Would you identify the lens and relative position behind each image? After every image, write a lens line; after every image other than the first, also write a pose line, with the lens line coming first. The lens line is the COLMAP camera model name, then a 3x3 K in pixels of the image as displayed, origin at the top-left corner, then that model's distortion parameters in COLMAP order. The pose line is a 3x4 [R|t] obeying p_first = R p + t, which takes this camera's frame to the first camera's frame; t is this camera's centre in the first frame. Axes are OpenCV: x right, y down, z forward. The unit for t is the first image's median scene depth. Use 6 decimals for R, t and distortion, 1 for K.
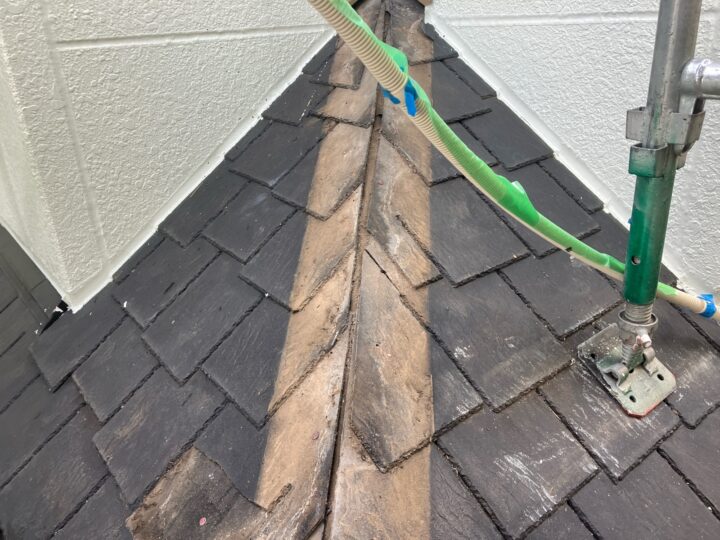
lens RADIAL K [[588.5, 0, 361.6], [0, 588.5, 270.8], [0, 0, 1]] dist [-0.007018, -0.010845]
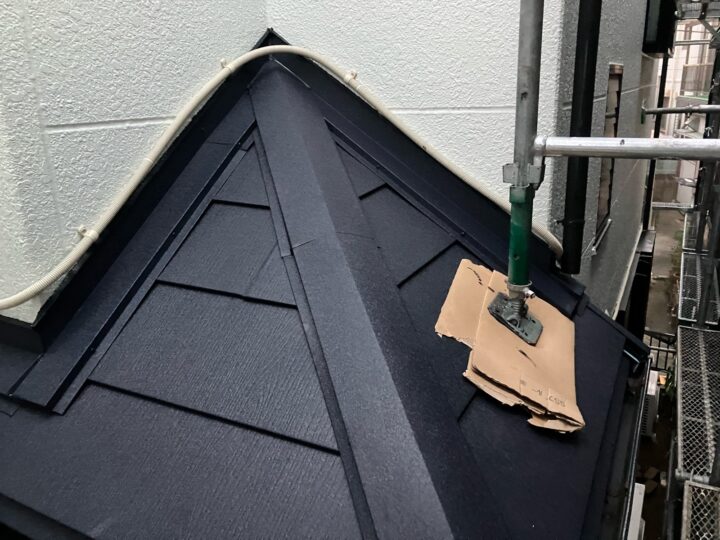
lens RADIAL K [[588.5, 0, 358.5], [0, 588.5, 269.2], [0, 0, 1]] dist [-0.007018, -0.010845]
pose [[0.915588, -0.095526, 0.390607, -0.430579], [0.144257, 0.984744, -0.097314, 0.086476], [-0.375352, 0.145447, 0.915399, -0.242284]]
